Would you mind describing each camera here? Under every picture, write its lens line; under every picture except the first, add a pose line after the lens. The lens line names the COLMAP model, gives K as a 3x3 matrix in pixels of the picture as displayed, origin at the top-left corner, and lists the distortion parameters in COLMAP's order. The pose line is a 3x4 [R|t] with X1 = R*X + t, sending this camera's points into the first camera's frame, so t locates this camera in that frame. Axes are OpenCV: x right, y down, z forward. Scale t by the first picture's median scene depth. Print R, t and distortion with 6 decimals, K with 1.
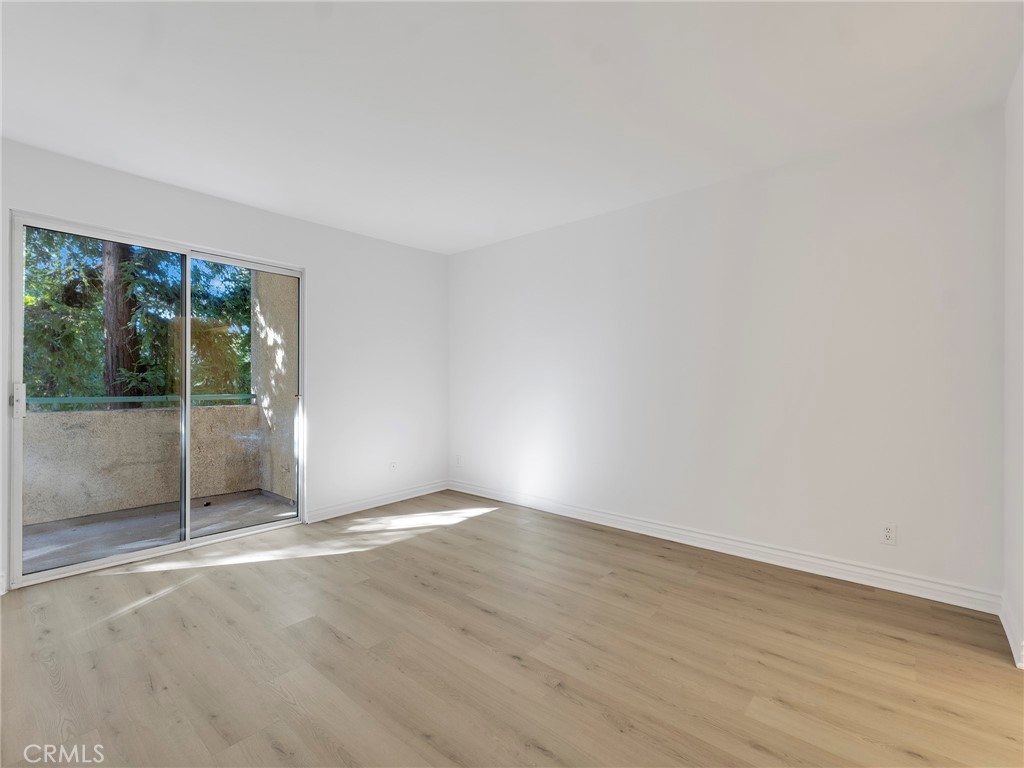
lens RADIAL K [[465.0, 0, 504.3], [0, 465.0, 384.6], [0, 0, 1]] dist [0.006250, -0.001571]
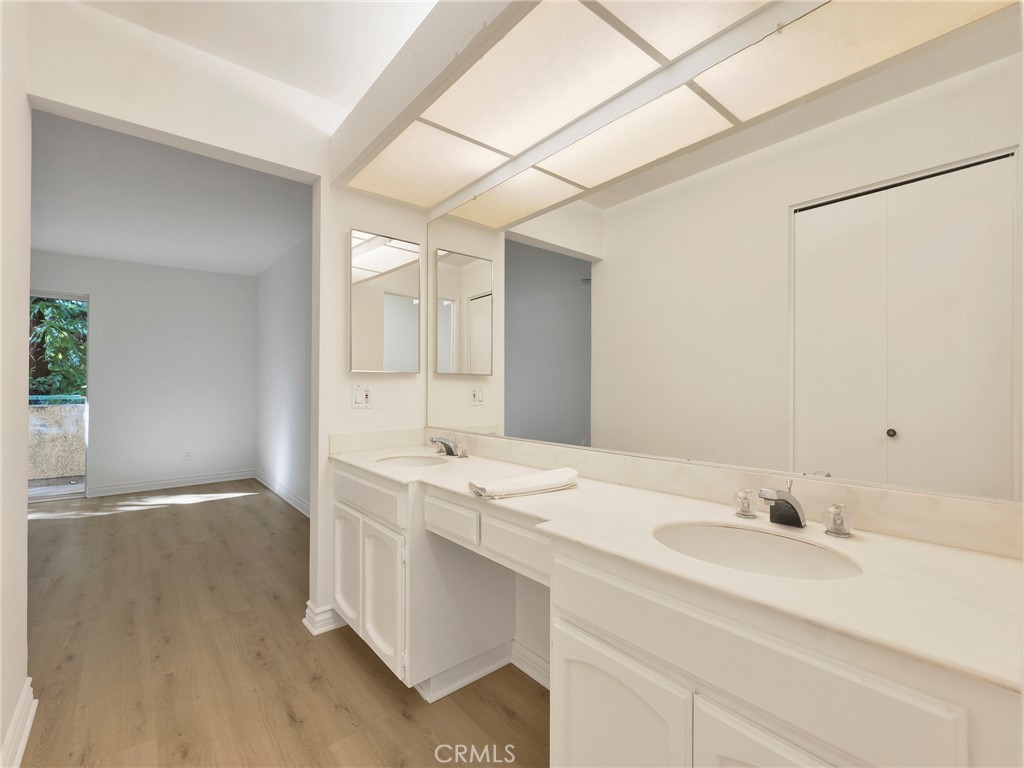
lens RADIAL K [[465.0, 0, 516.1], [0, 465.0, 385.9], [0, 0, 1]] dist [0.006250, -0.001571]
pose [[0.987051, 0.004217, -0.160349, 0.873946], [-0.005265, 0.999967, -0.006109, -0.001520], [0.160318, 0.006874, 0.987041, -0.054411]]
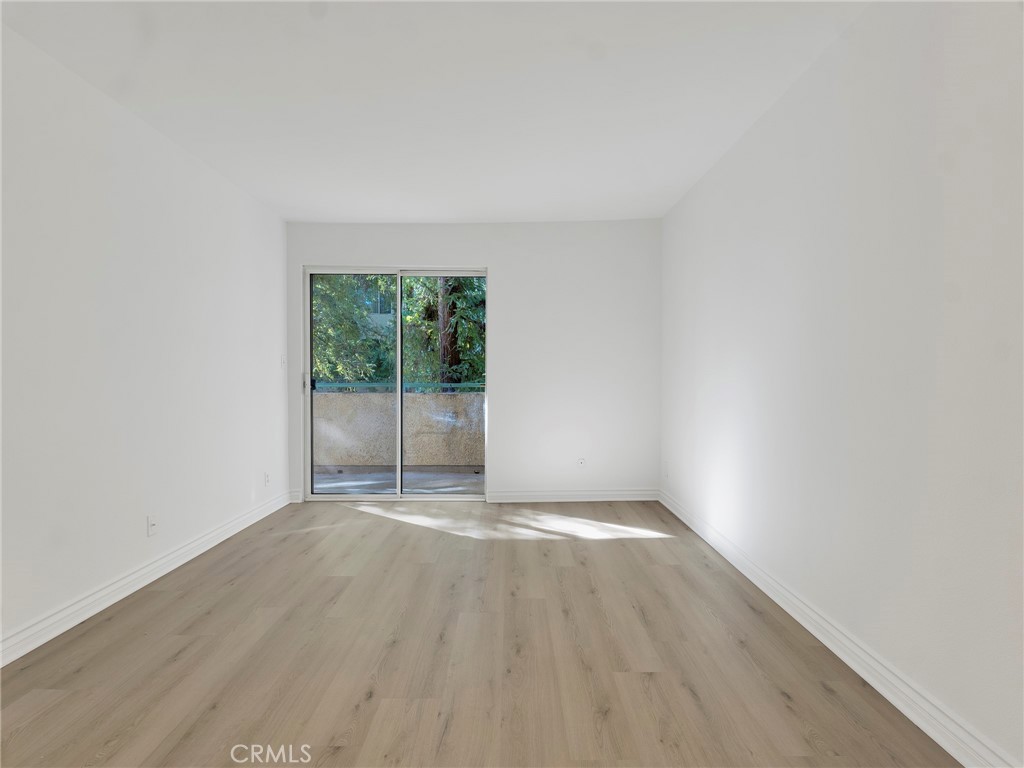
lens RADIAL K [[465.0, 0, 509.4], [0, 465.0, 383.1], [0, 0, 1]] dist [0.006250, -0.001571]
pose [[0.654273, 0.015157, -0.756107, 0.409135], [-0.002202, 0.999833, 0.018137, -0.000527], [0.756256, -0.010202, 0.654197, 0.315663]]
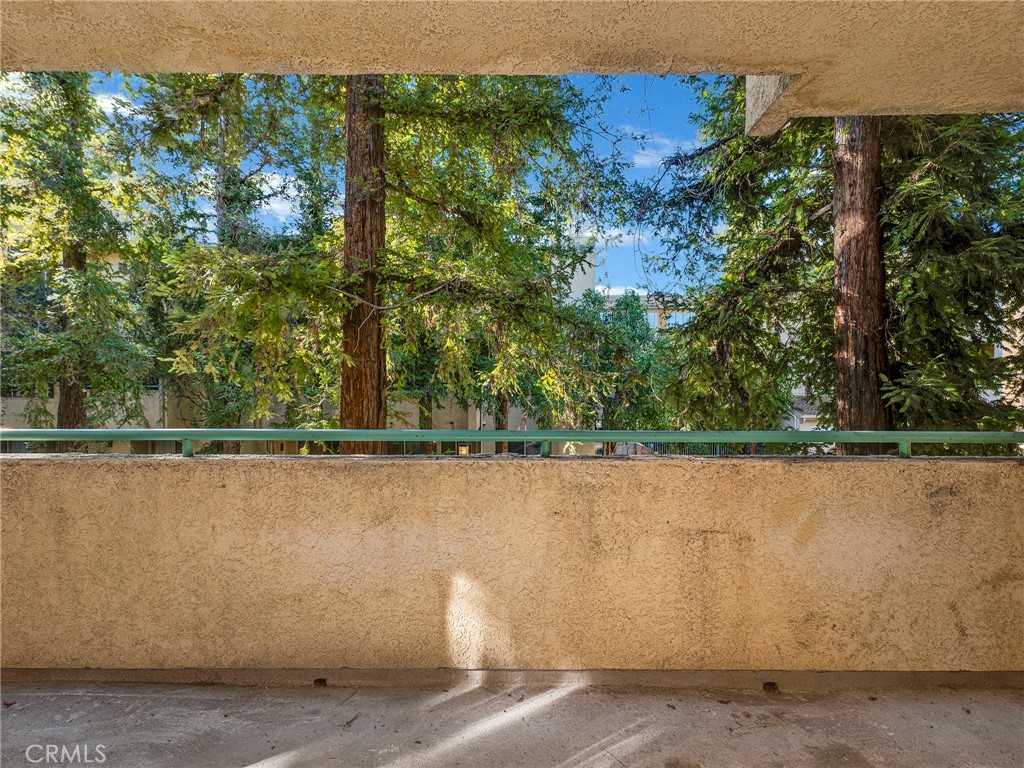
lens RADIAL K [[465.0, 0, 508.6], [0, 465.0, 385.7], [0, 0, 1]] dist [0.006250, -0.001571]
pose [[0.651491, 0.010057, -0.758590, -0.846949], [-0.001430, 0.999927, 0.012028, -0.029373], [0.758655, -0.006751, 0.651458, 0.319565]]
